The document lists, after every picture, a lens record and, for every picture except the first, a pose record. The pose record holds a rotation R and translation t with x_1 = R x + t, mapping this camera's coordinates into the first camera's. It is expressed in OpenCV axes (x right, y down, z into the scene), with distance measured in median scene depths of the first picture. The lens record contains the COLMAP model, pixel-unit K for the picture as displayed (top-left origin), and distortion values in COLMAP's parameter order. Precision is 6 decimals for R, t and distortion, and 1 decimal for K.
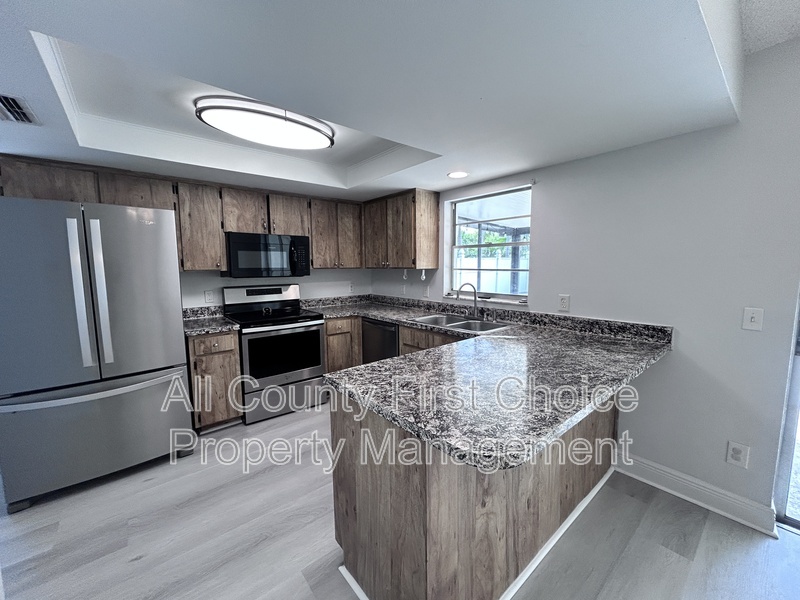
lens RADIAL K [[322.1, 0, 399.0], [0, 322.1, 296.0], [0, 0, 1]] dist [0.002220, -0.000420]
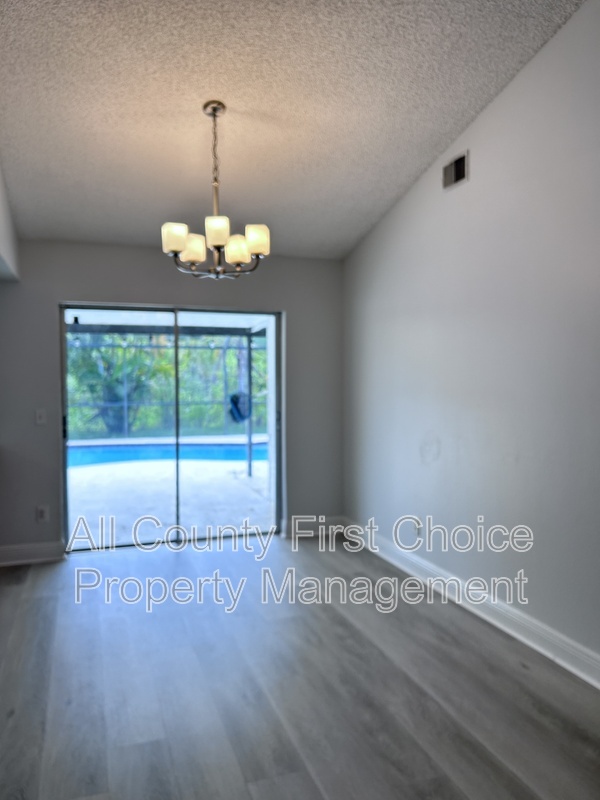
lens RADIAL K [[600.4, 0, 297.6], [0, 600.4, 403.6], [0, 0, 1]] dist [0.037638, -0.034762]
pose [[0.348351, -0.032247, 0.936809, -0.661754], [0.096427, 0.995339, -0.001594, 0.080963], [-0.932391, 0.090889, 0.349837, -0.653969]]
